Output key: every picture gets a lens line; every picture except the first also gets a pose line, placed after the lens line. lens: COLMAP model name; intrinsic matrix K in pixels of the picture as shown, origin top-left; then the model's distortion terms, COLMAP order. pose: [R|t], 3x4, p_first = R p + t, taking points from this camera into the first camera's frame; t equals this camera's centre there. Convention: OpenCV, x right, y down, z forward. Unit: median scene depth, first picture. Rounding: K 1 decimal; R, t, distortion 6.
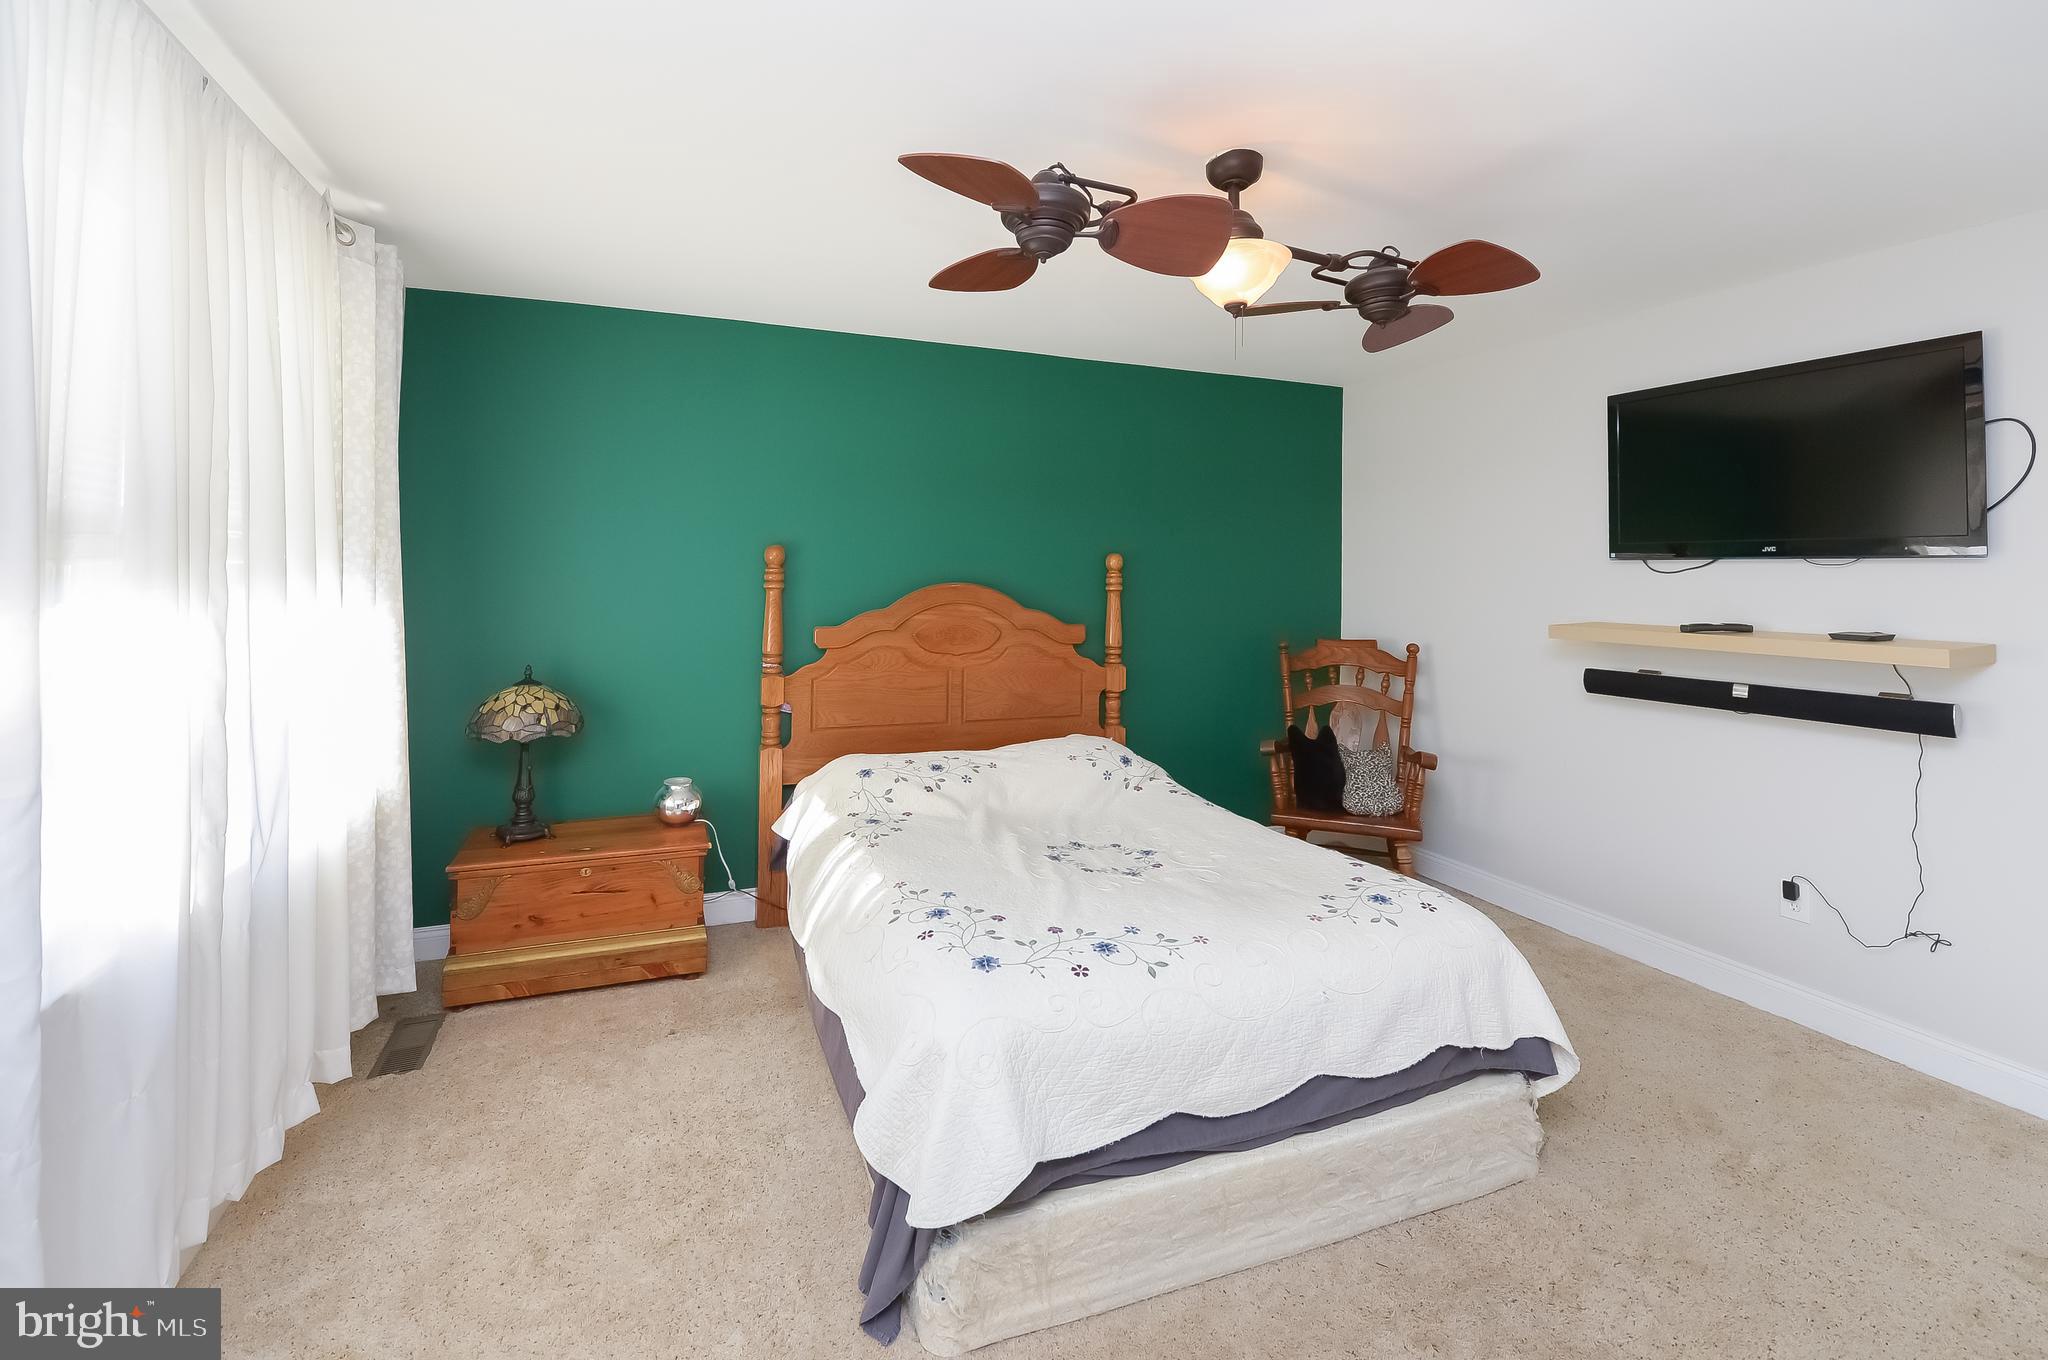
lens RADIAL K [[879.3, 0, 1025.0], [0, 879.3, 557.0], [0, 0, 1]] dist [-0.014581, -0.001040]
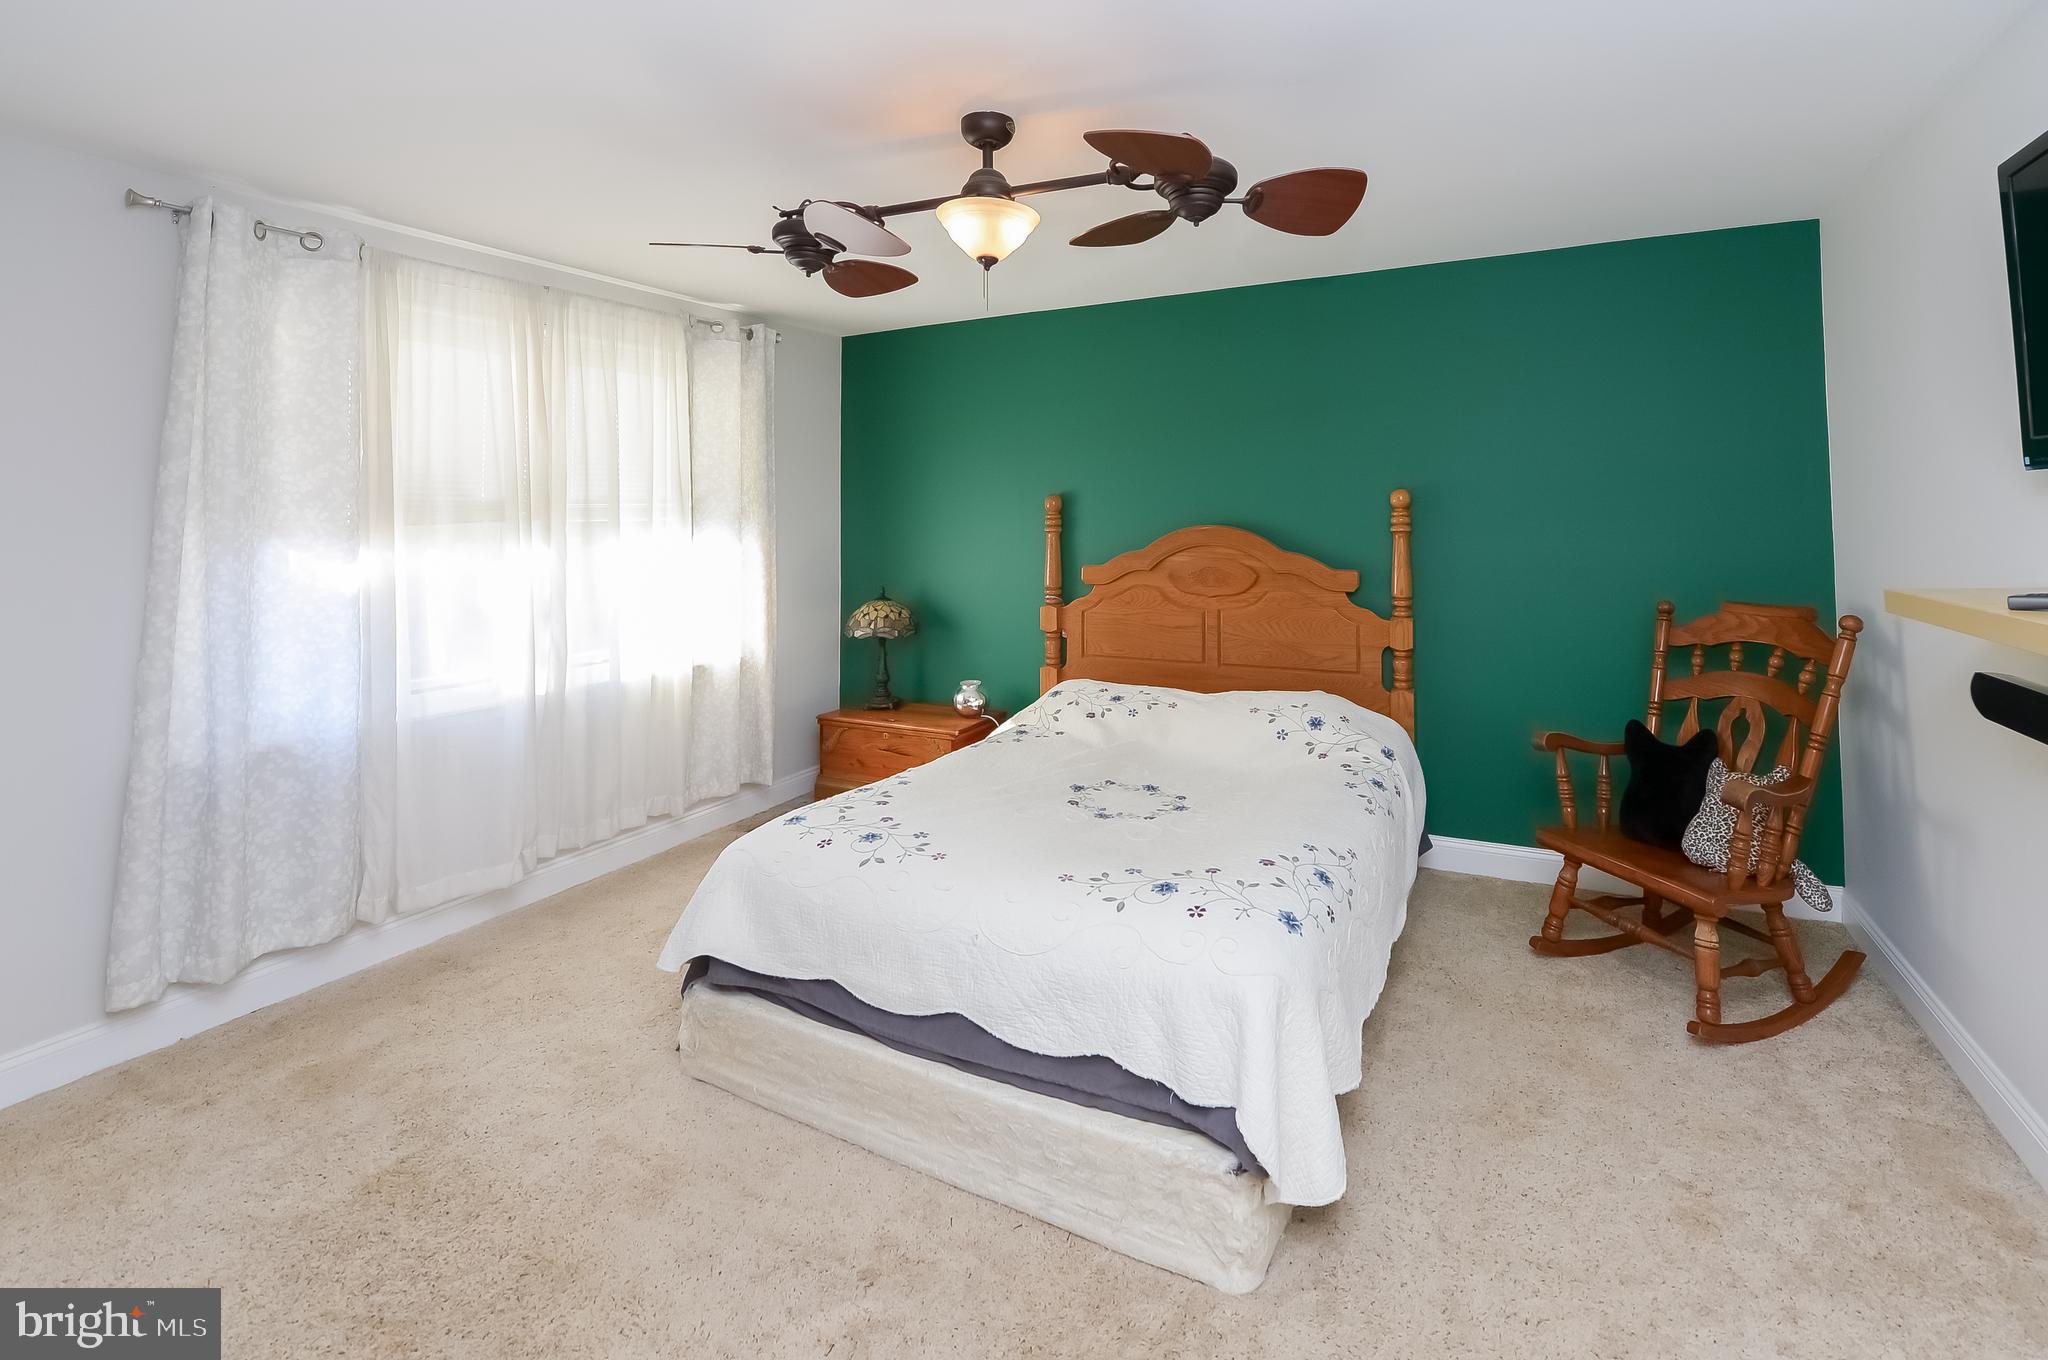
lens RADIAL K [[894.1, 0, 1083.2], [0, 894.1, 498.6], [0, 0, 1]] dist [-0.001126, -0.000436]
pose [[0.678086, -0.033359, -0.734225, 0.626598], [0.031659, 0.999368, -0.016167, 0.012045], [0.734300, -0.012282, 0.678714, 0.215403]]
